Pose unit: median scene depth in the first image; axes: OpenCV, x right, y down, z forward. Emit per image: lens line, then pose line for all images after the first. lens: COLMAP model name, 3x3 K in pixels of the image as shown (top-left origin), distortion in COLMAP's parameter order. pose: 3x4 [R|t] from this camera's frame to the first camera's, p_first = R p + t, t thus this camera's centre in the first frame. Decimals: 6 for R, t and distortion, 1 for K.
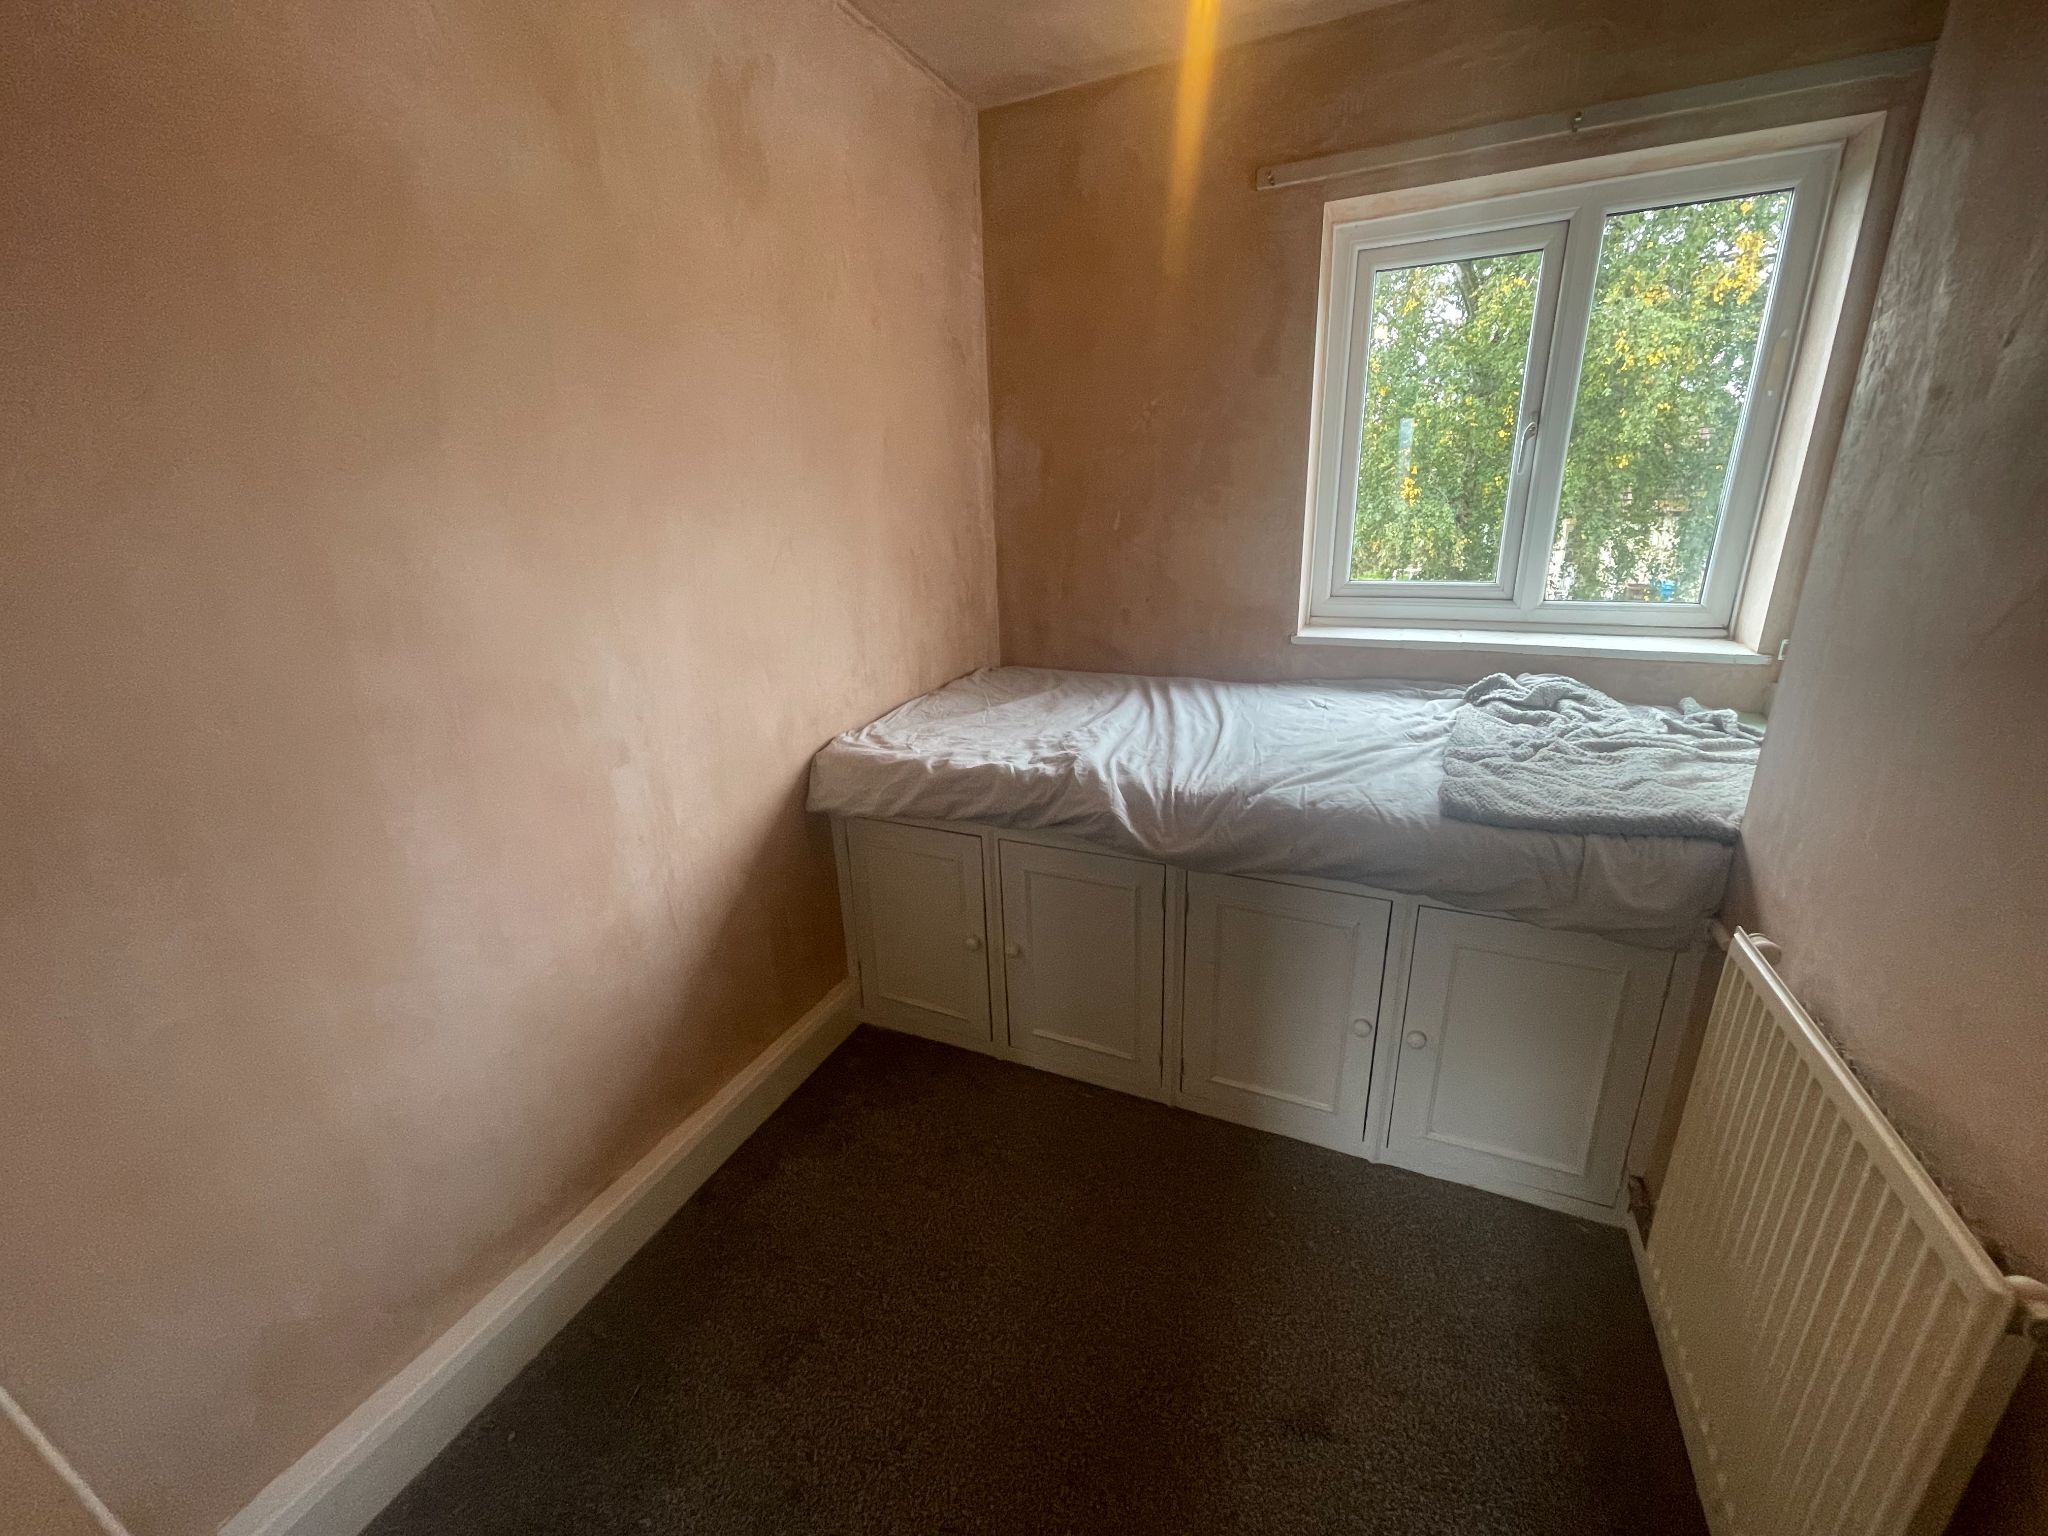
lens RADIAL K [[821.9, 0, 1030.1], [0, 821.9, 764.8], [0, 0, 1]] dist [-0.003039, 0.000600]
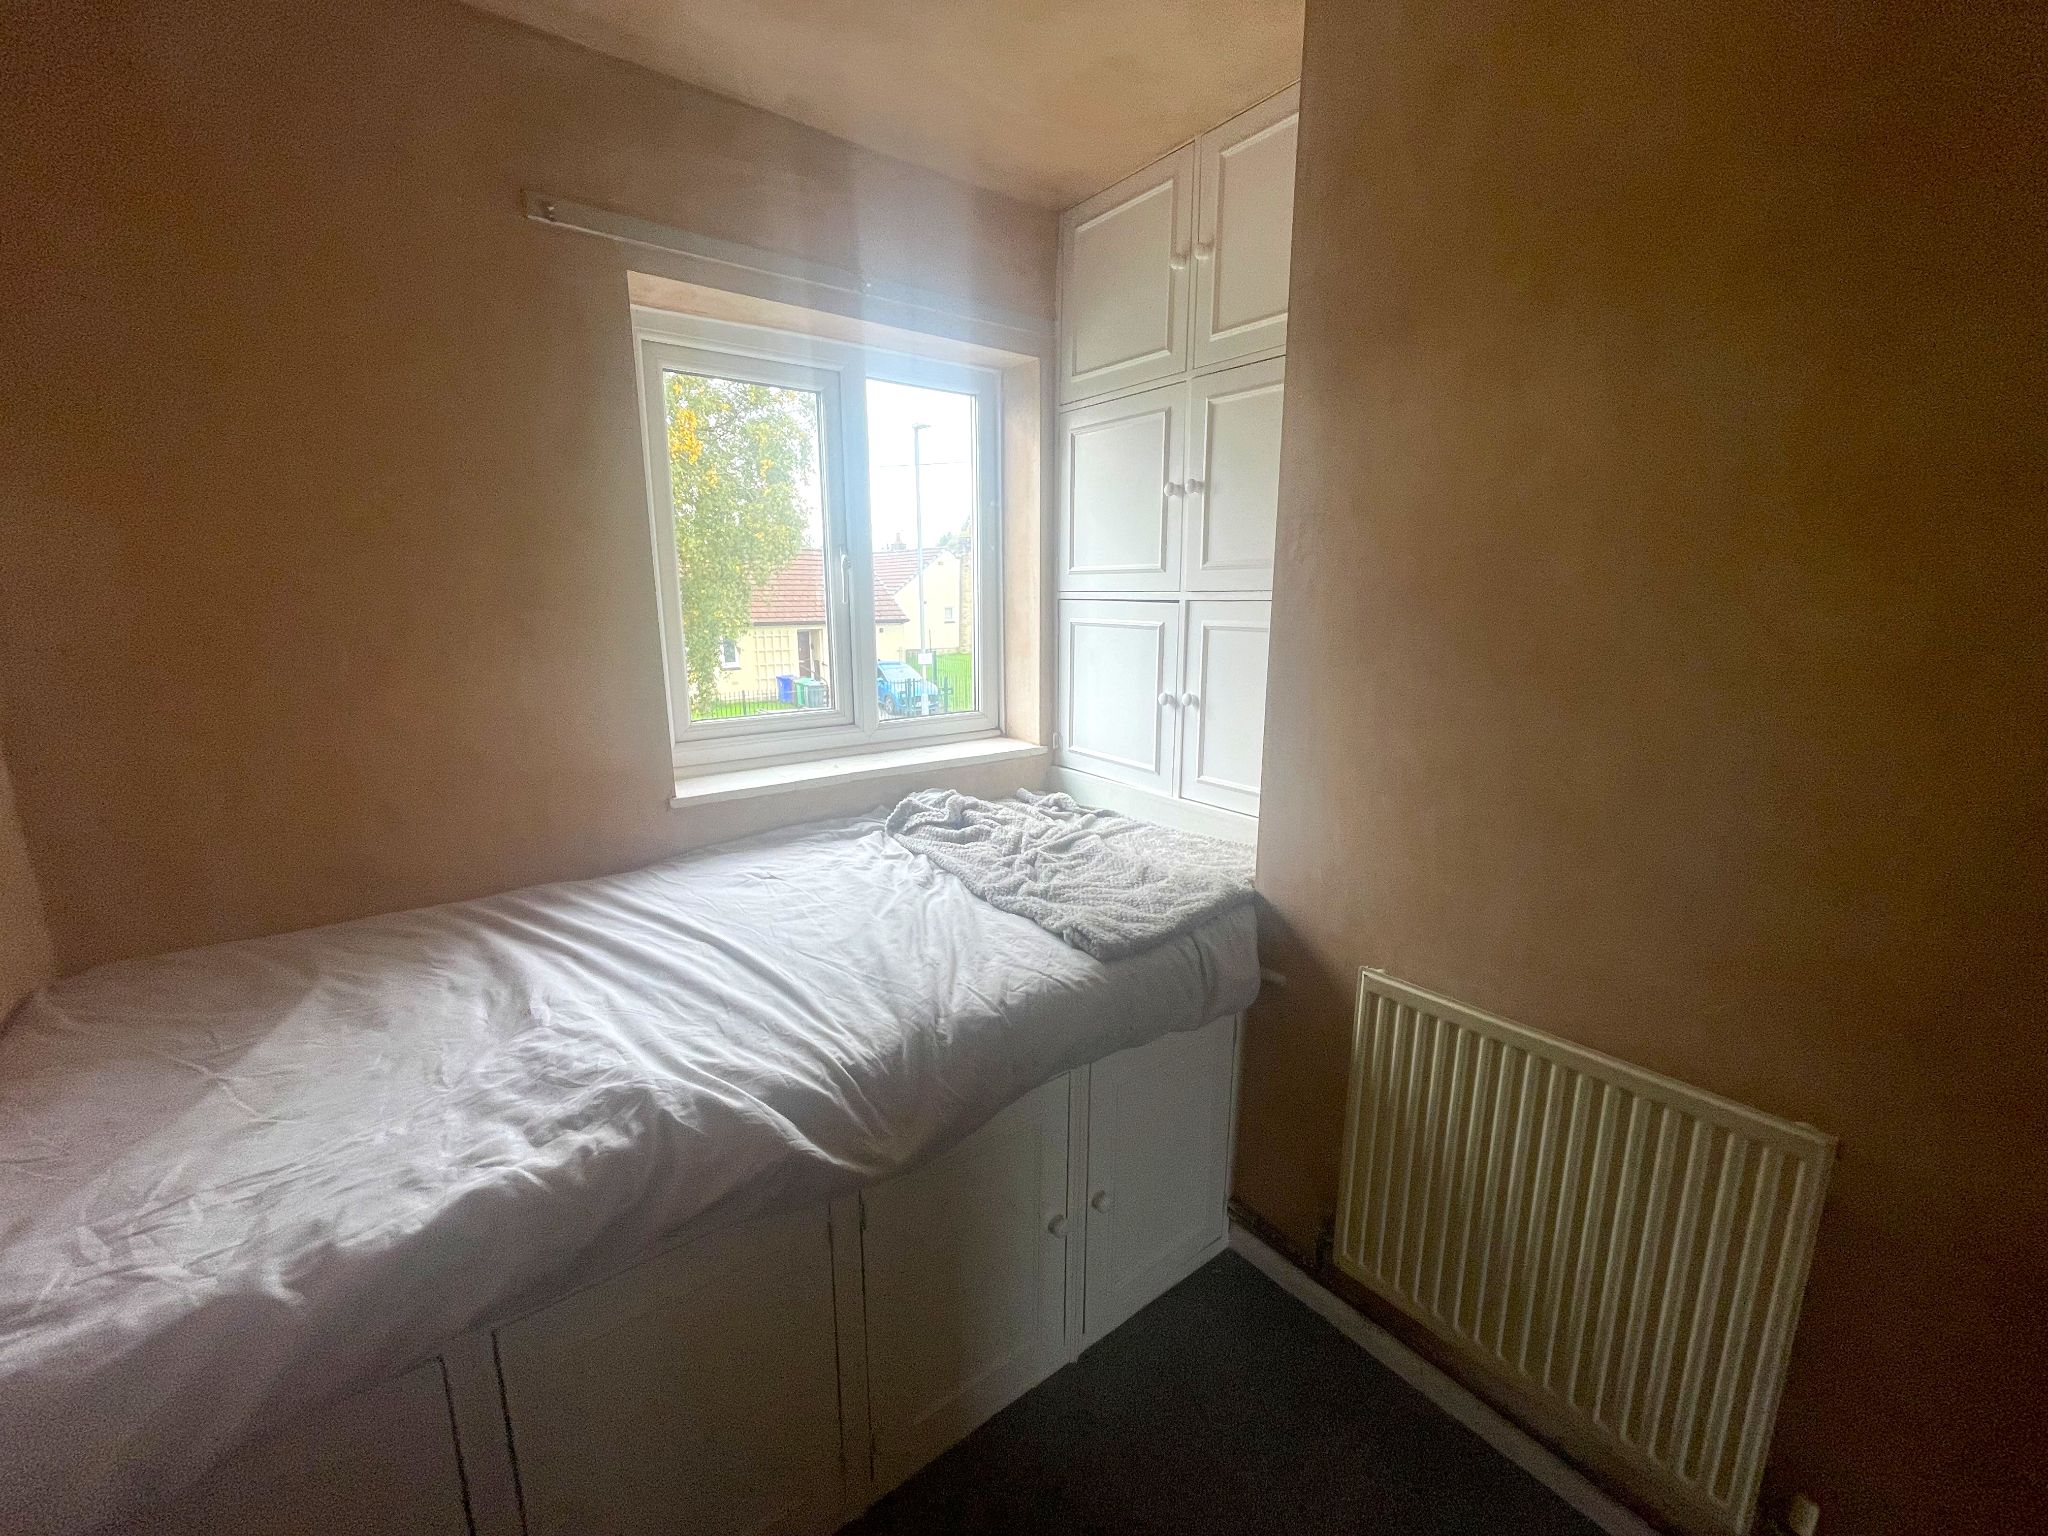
lens RADIAL K [[821.9, 0, 1023.3], [0, 821.9, 768.5], [0, 0, 1]] dist [-0.003039, 0.000600]
pose [[0.472327, -0.154819, 0.867720, -0.262364], [0.262558, 0.964475, 0.029164, -0.162280], [-0.841410, 0.214052, 0.496197, 0.444039]]
